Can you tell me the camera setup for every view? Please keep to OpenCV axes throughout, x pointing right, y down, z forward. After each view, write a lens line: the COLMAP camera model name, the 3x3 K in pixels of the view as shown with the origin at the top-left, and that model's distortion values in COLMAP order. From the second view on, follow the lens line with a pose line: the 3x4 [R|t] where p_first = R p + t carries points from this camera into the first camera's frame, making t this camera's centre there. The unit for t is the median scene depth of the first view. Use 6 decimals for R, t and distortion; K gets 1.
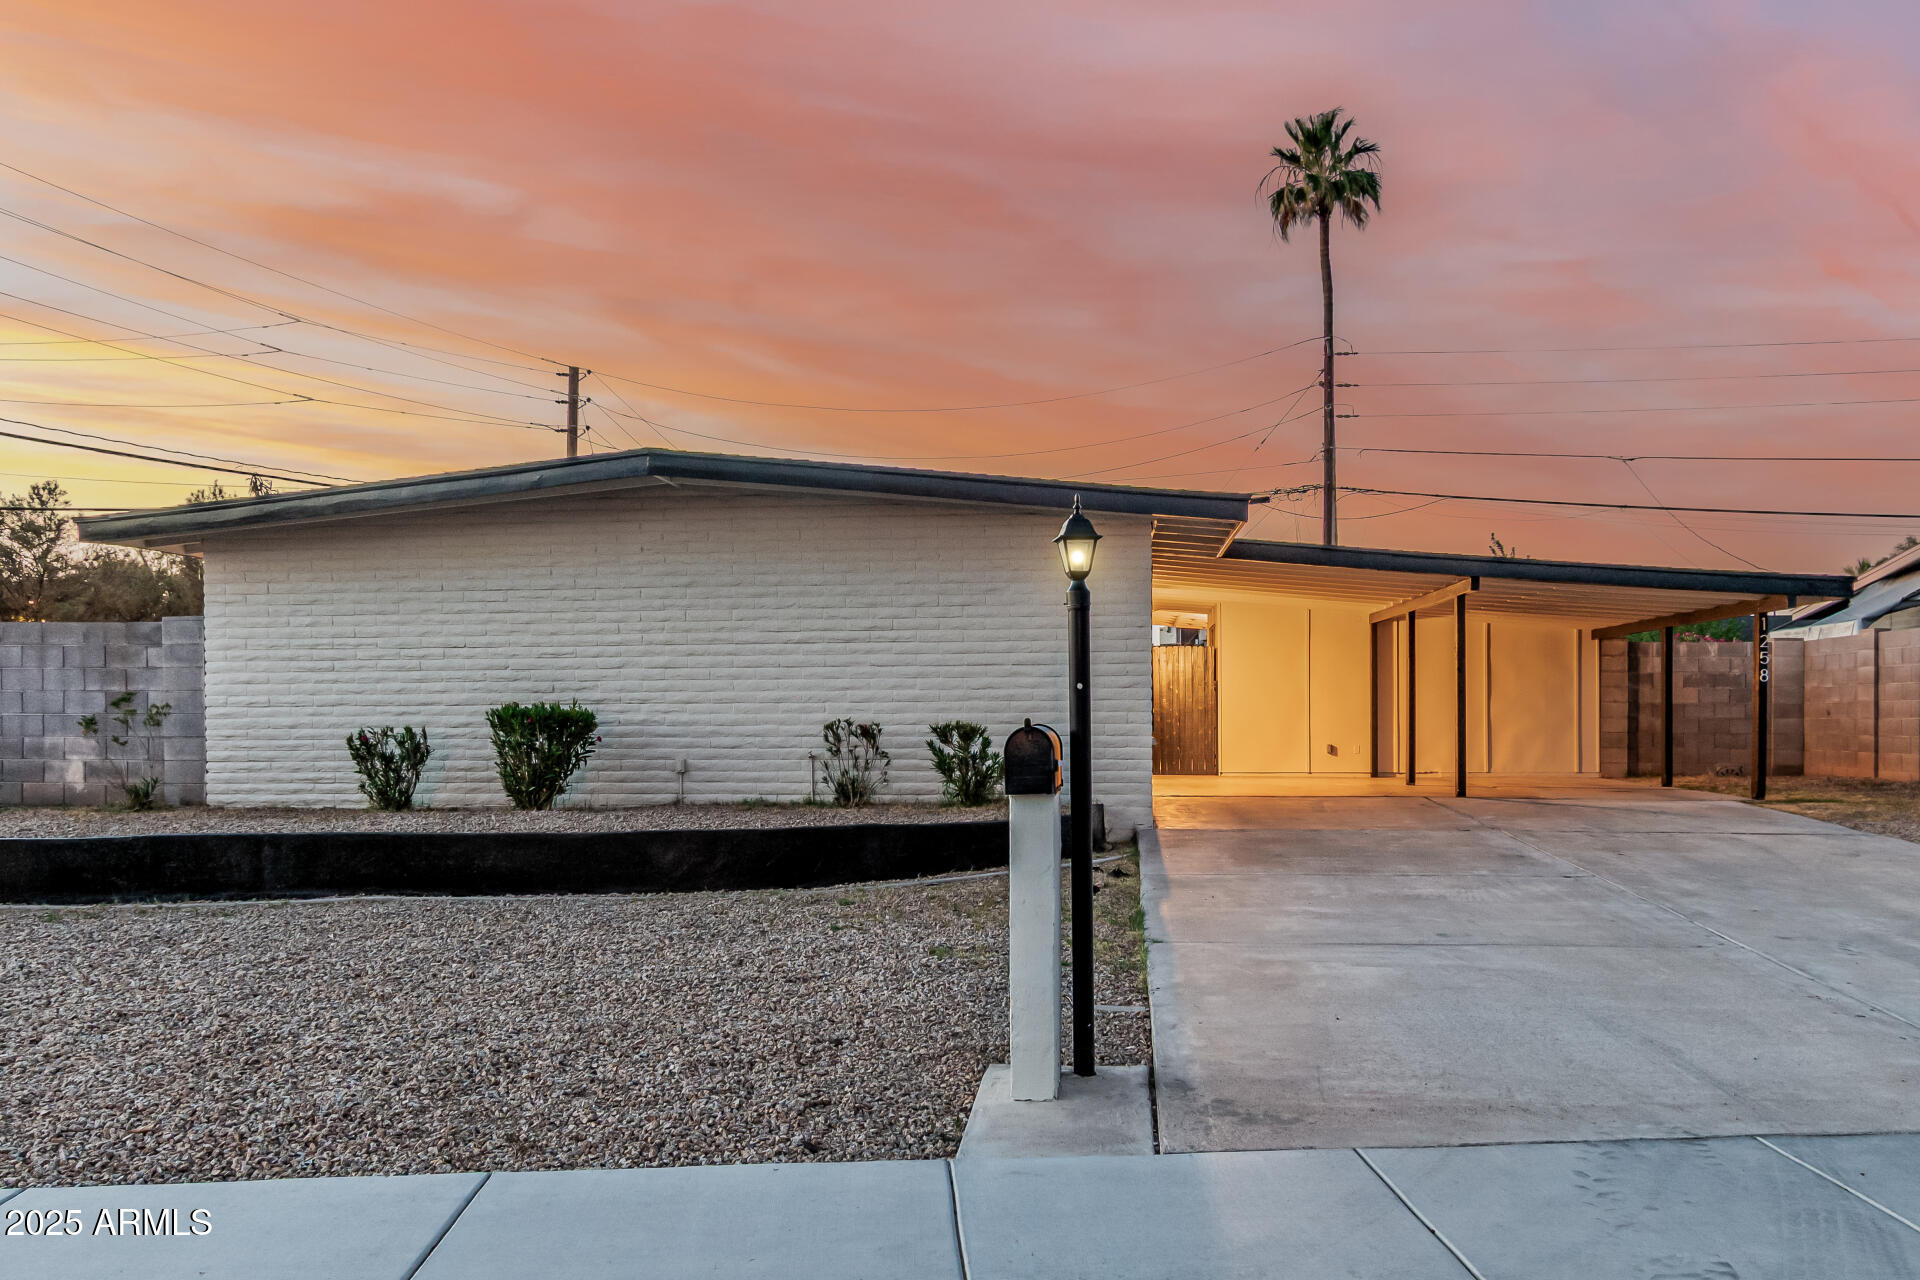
lens RADIAL K [[1646.6, 0, 960.0], [0, 1646.6, 640.0], [0, 0, 1]] dist [0.009229, 0.004519]
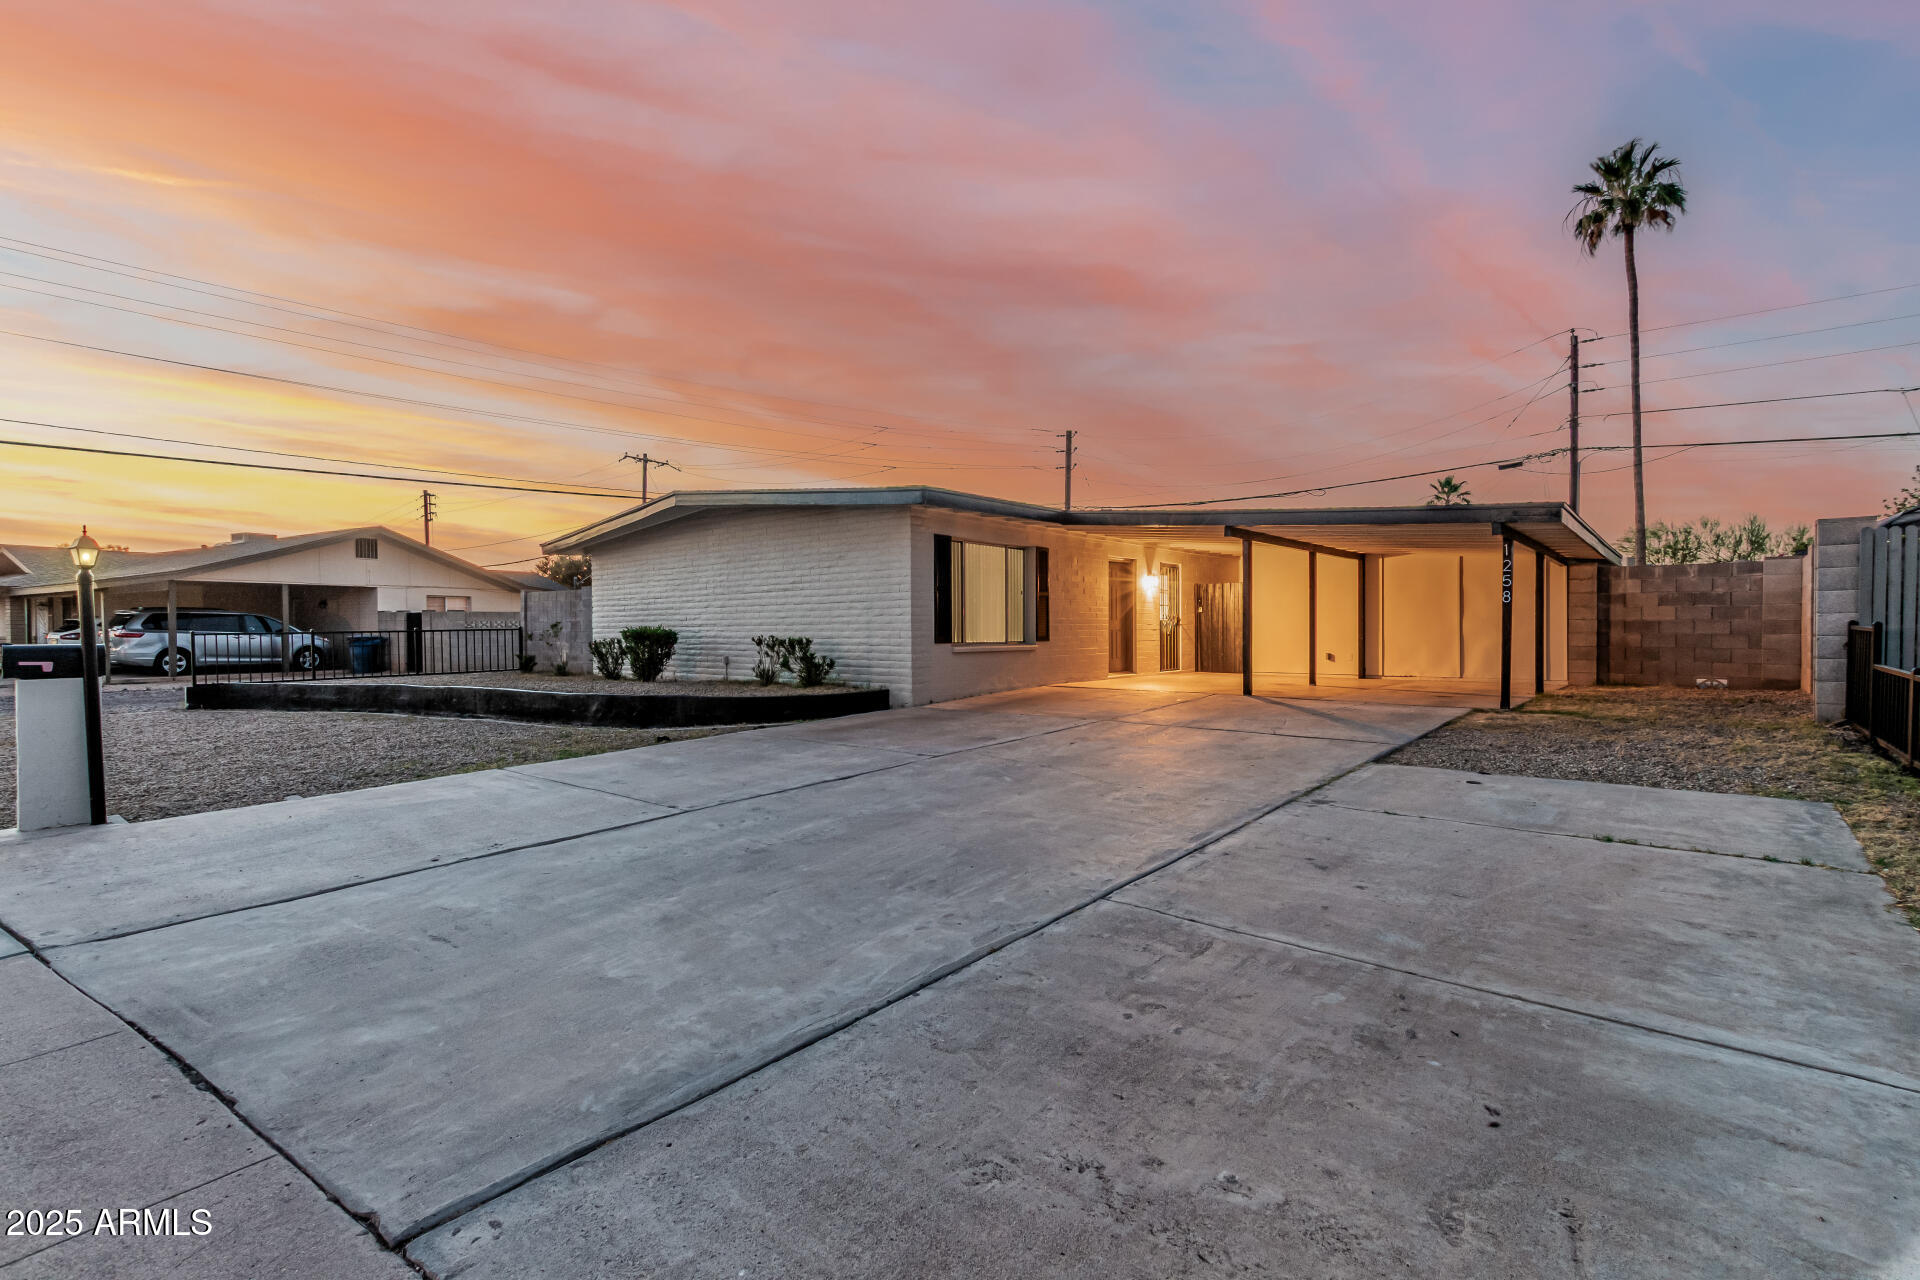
lens RADIAL K [[915.3, 0, 960.0], [0, 915.3, 640.0], [0, 0, 1]] dist [-0.015502, -0.000289]
pose [[0.791608, 0.007385, -0.610985, 0.439362], [0.030448, 0.998208, 0.051515, 0.006000], [0.610270, -0.059383, 0.789965, 0.235832]]
